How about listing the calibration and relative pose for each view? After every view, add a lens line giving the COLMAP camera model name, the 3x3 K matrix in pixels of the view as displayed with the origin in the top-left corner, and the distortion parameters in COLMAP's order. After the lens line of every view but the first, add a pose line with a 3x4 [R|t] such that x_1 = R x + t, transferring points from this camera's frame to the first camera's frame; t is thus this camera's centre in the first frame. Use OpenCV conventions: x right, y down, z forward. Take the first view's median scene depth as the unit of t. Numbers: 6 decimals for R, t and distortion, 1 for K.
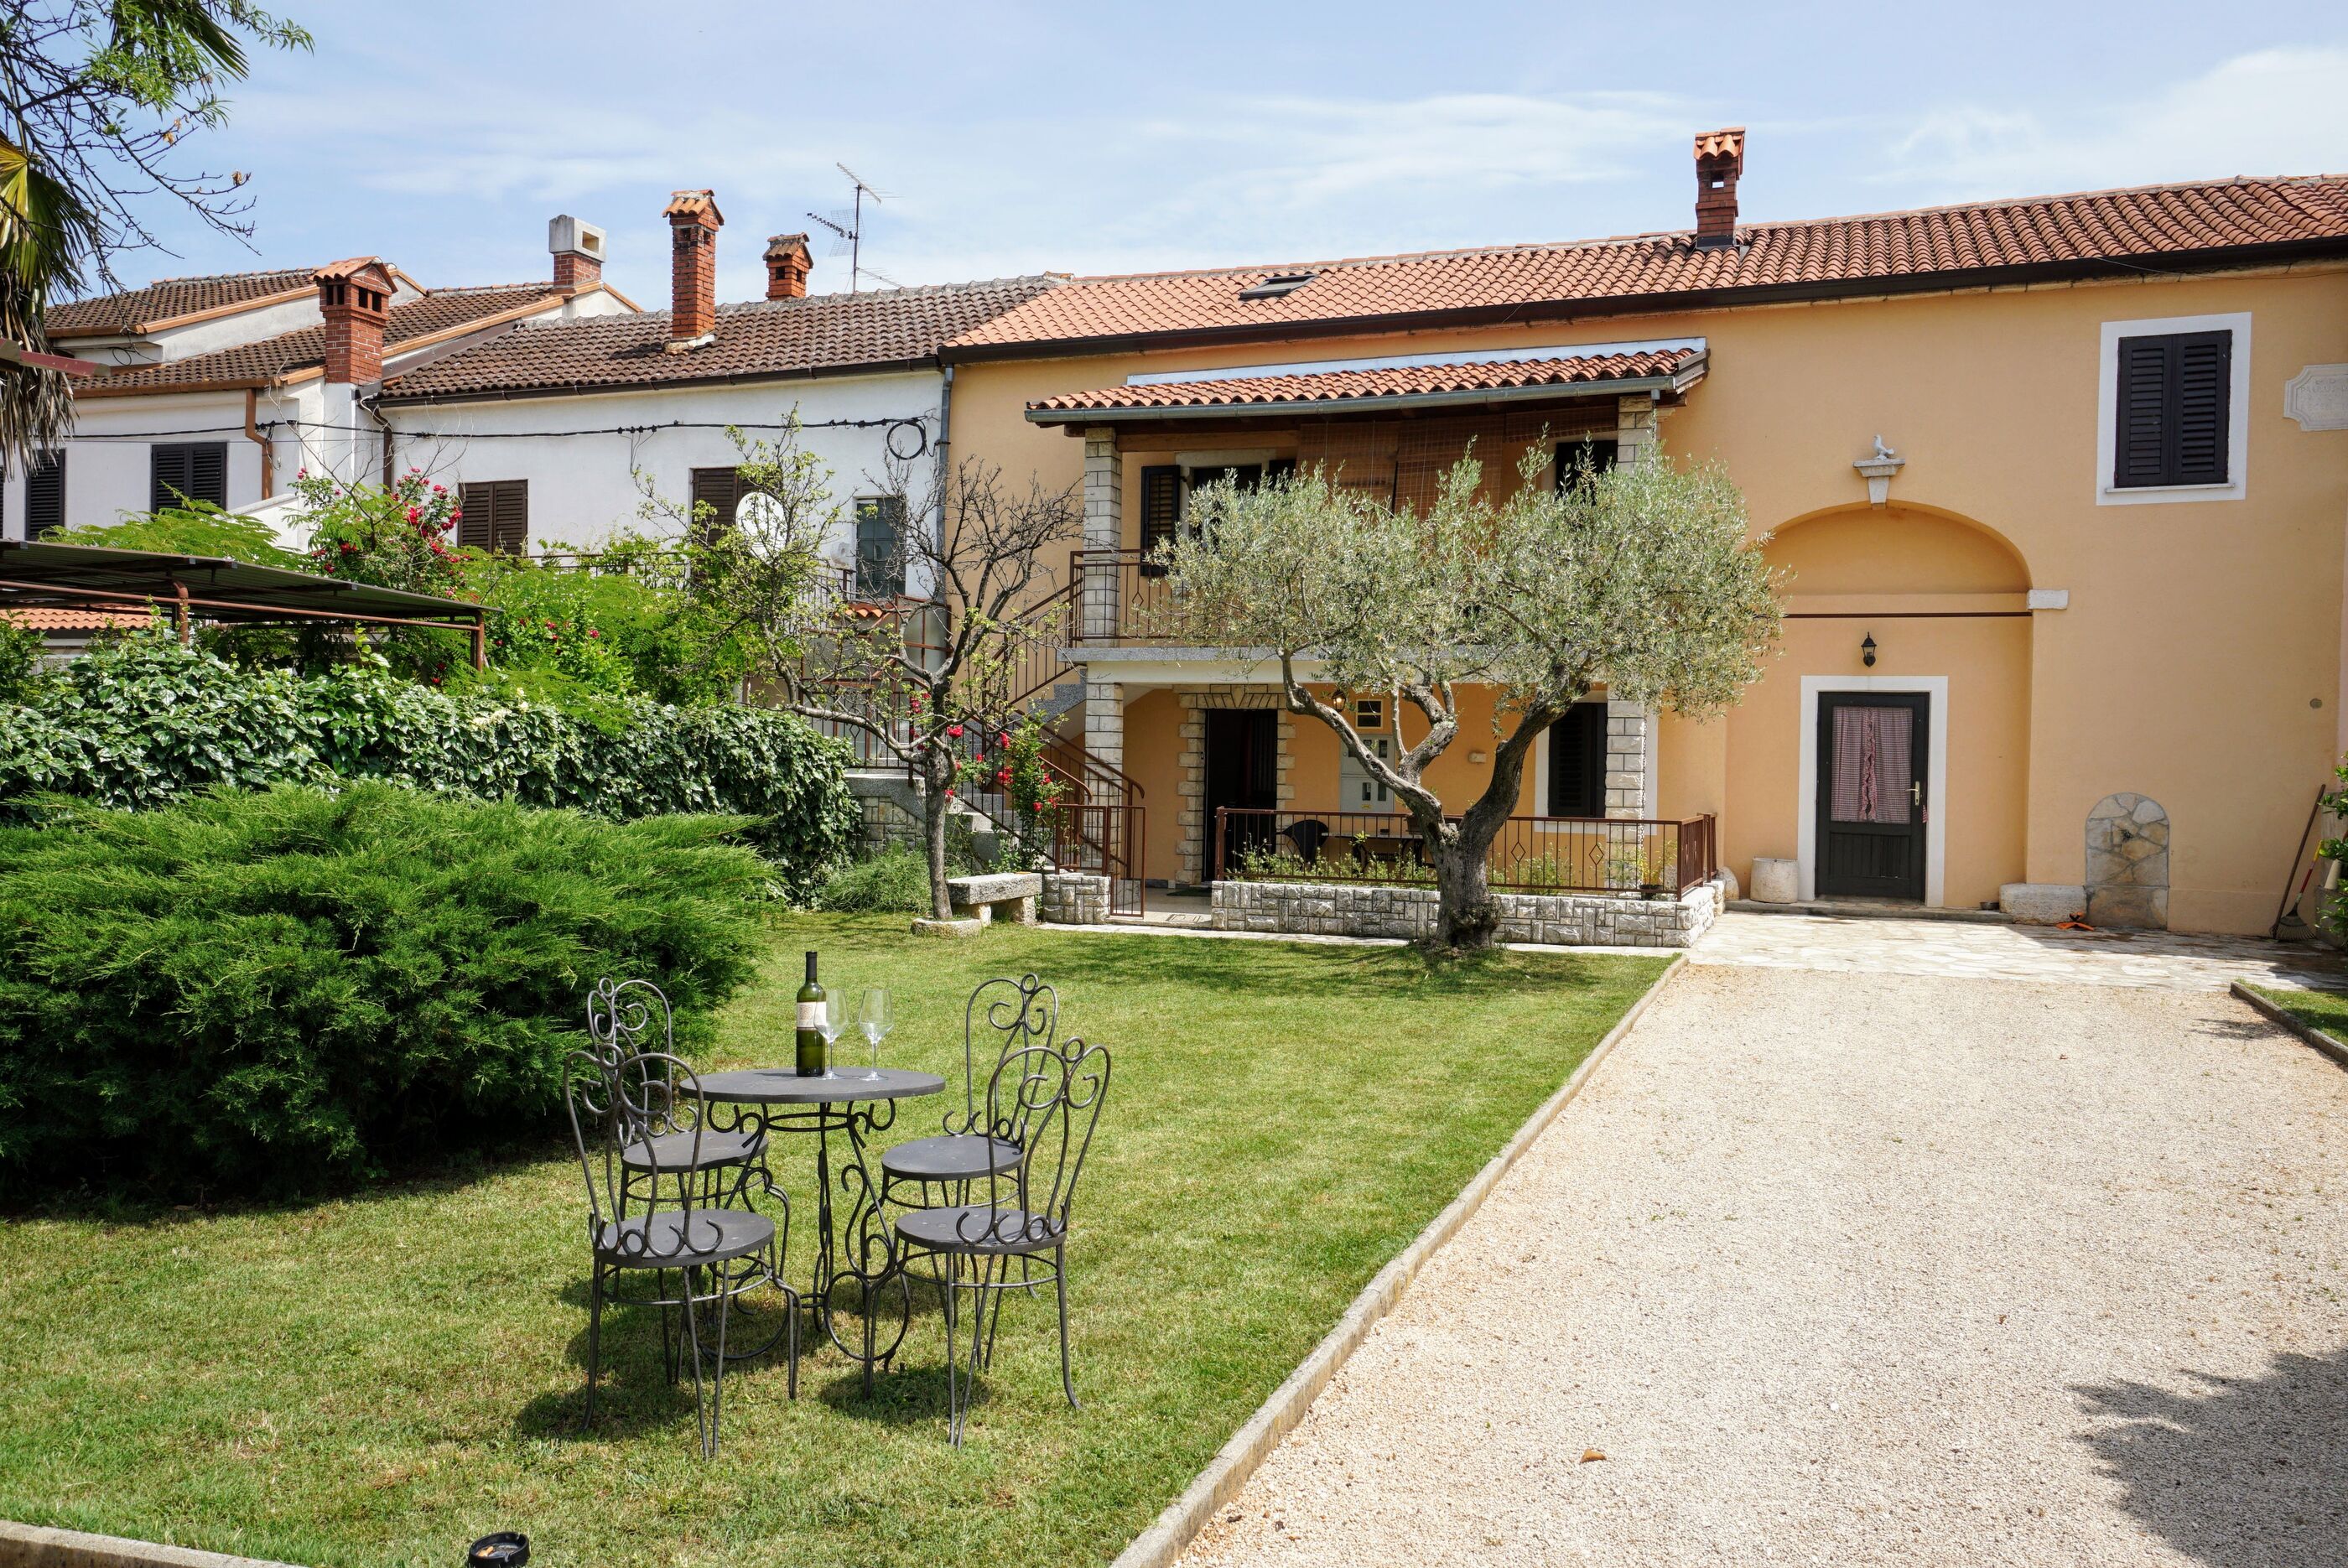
lens RADIAL K [[1787.7, 0, 1194.2], [0, 1787.7, 748.2], [0, 0, 1]] dist [0.043688, -0.012563]
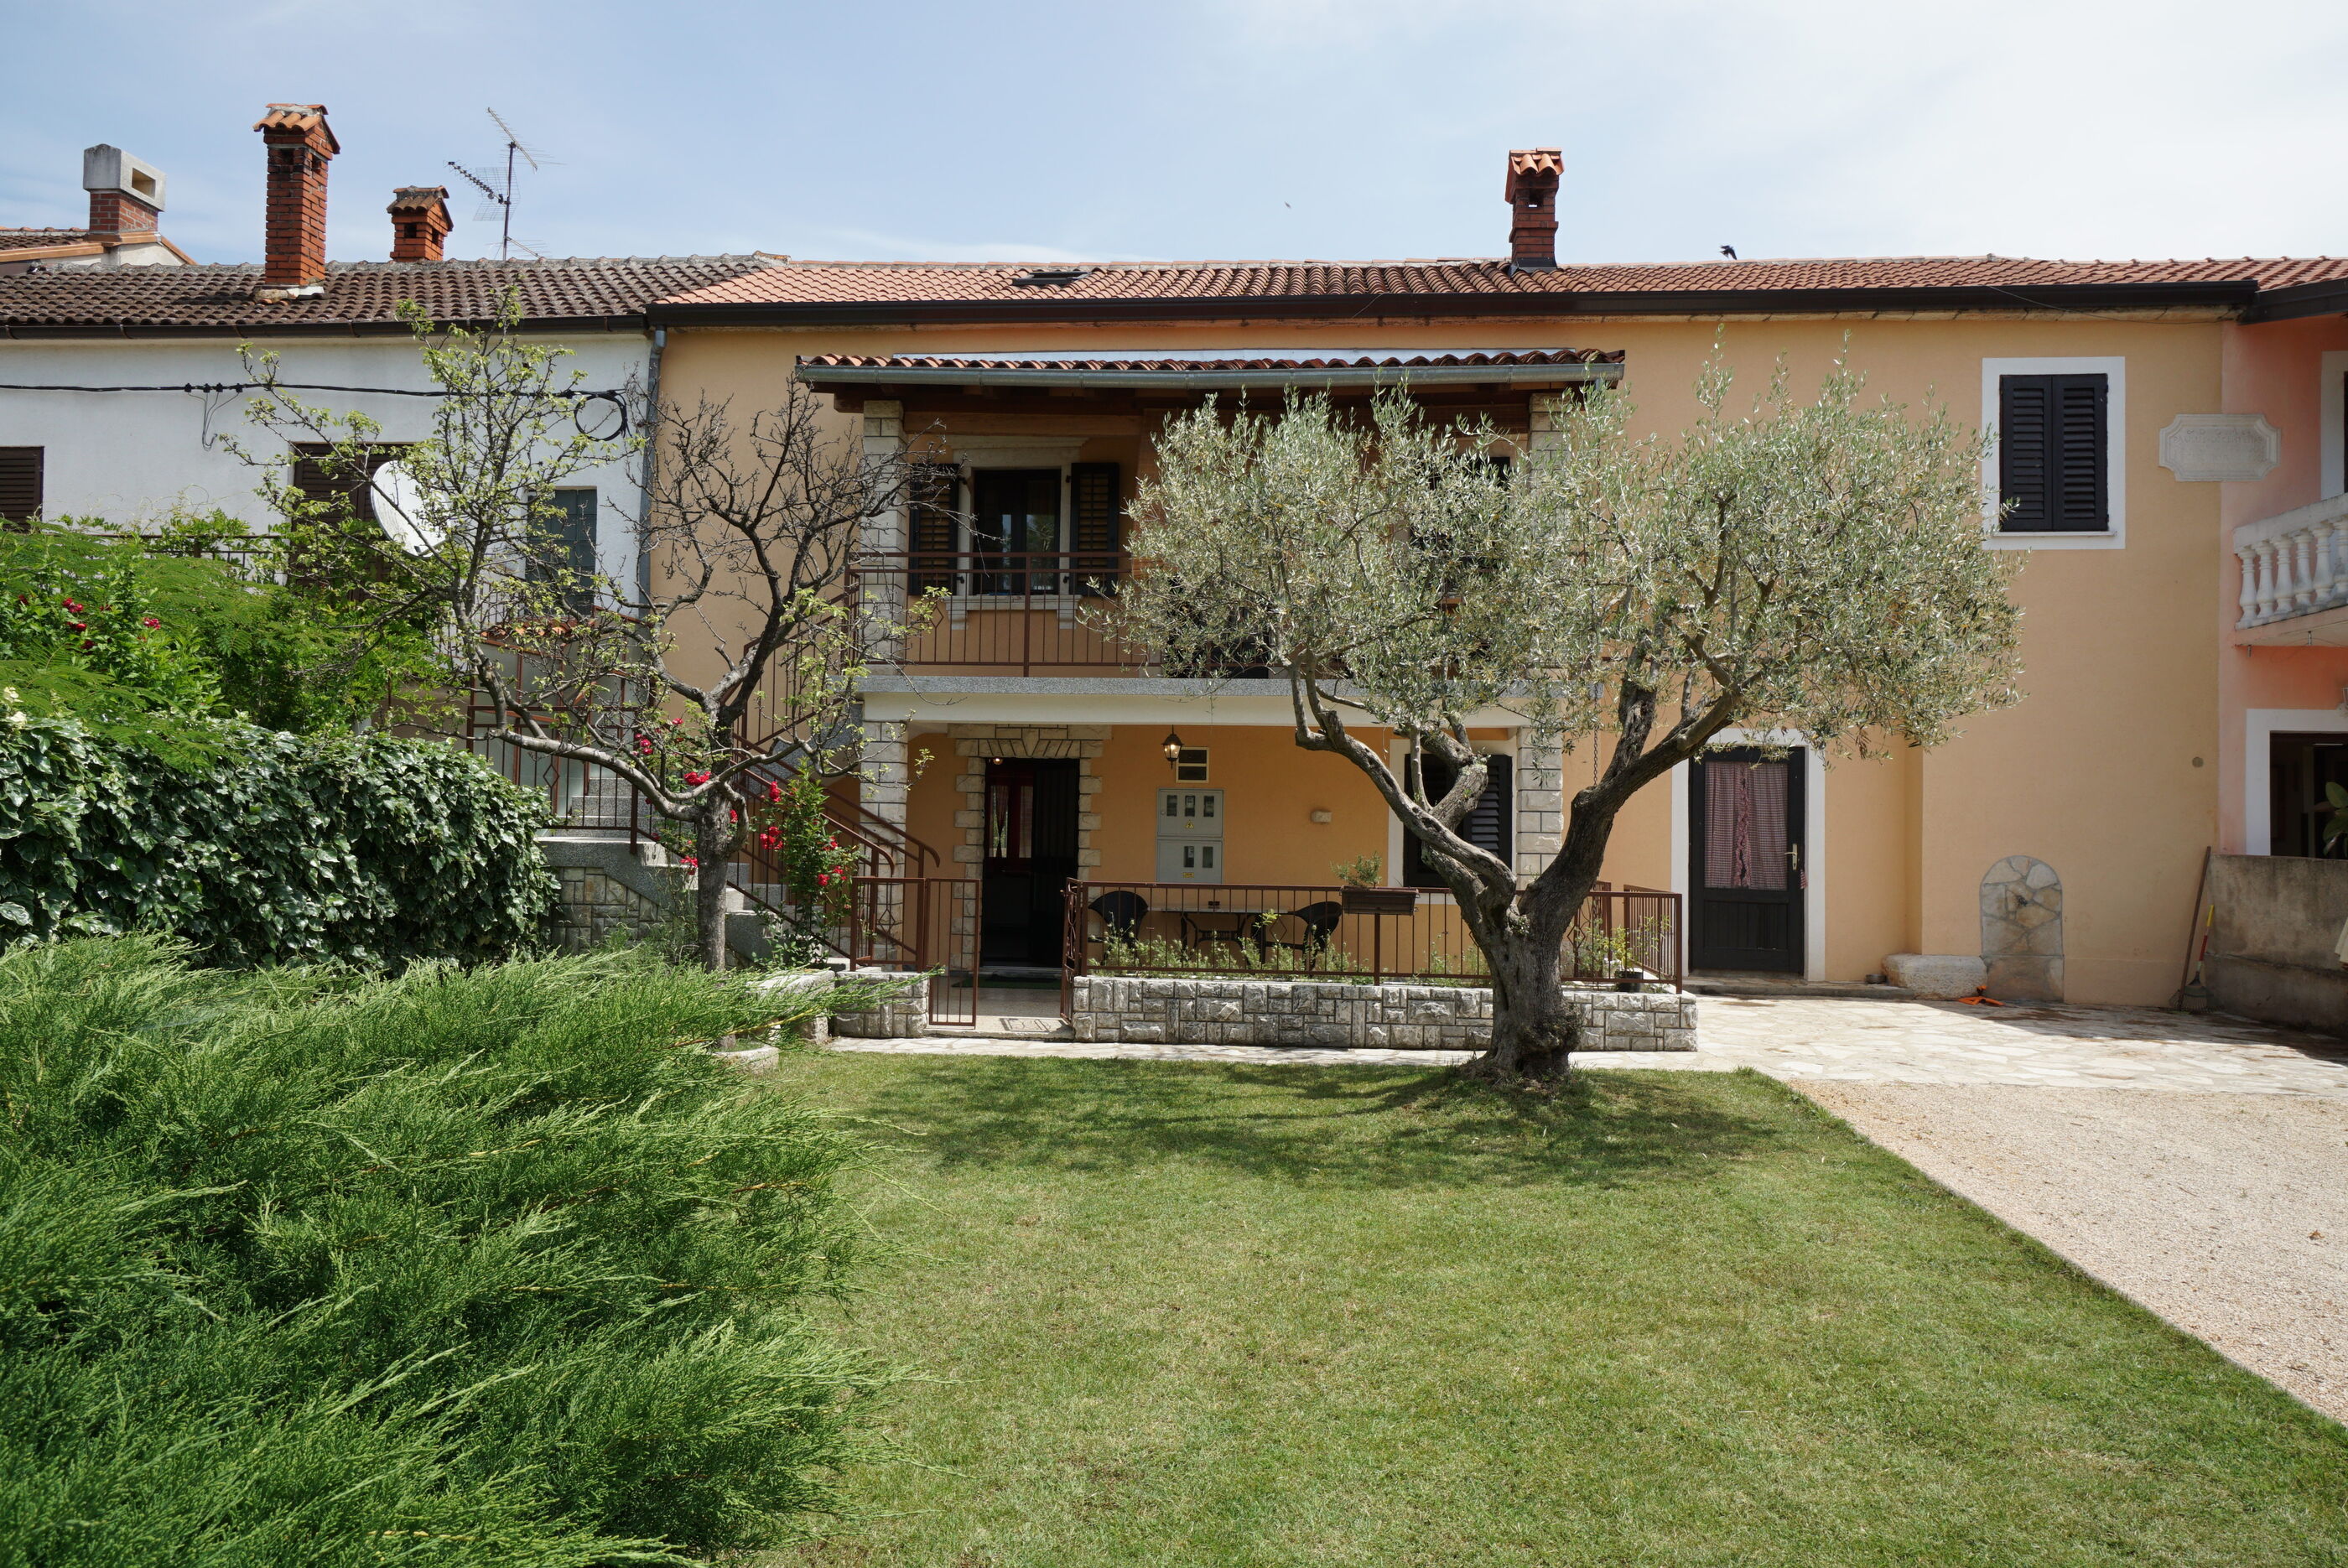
lens RADIAL K [[1555.5, 0, 1185.5], [0, 1555.5, 759.8], [0, 0, 1]] dist [0.012125, 0.011173]
pose [[0.962678, 0.012551, 0.270358, -0.121445], [-0.003182, 0.999380, -0.035063, 0.004881], [-0.270630, 0.032894, 0.962121, 0.339005]]
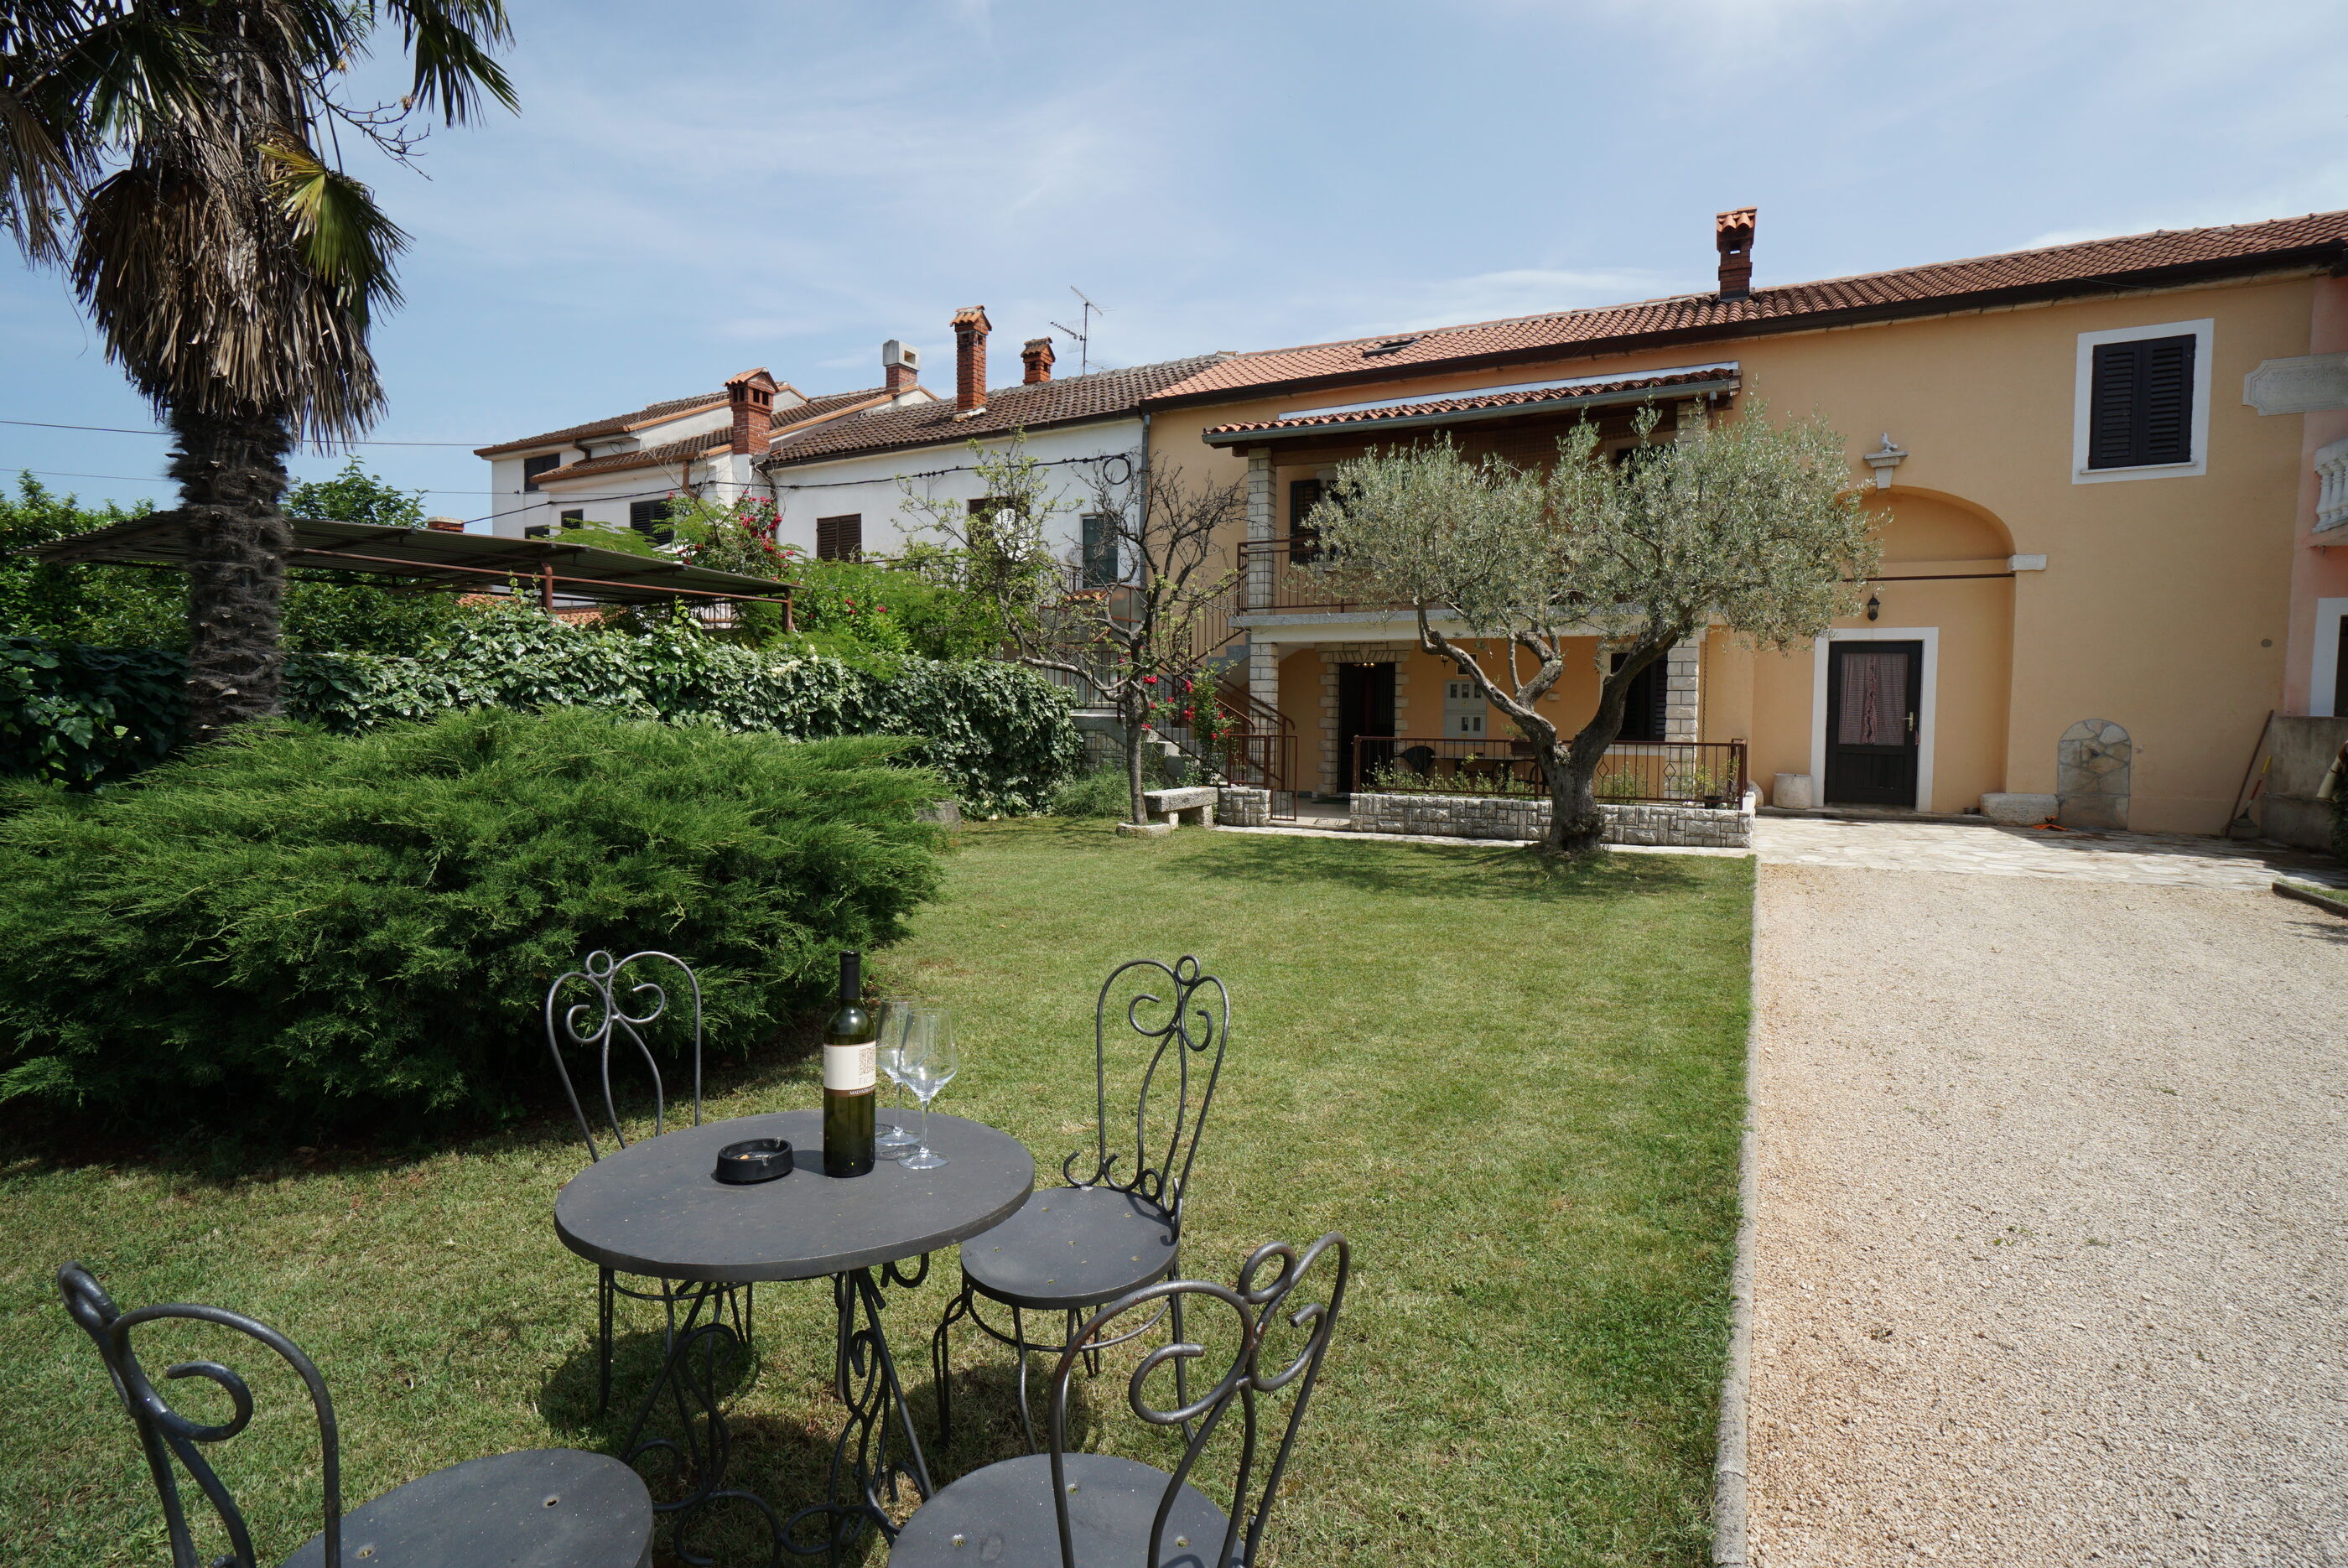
lens RADIAL K [[1115.9, 0, 1185.6], [0, 1115.9, 757.0], [0, 0, 1]] dist [-0.039013, 0.008178]
pose [[0.993288, -0.004935, -0.115559, -0.014359], [0.010252, 0.998913, 0.045466, 0.010763], [0.115209, -0.046345, 0.992260, 0.193970]]
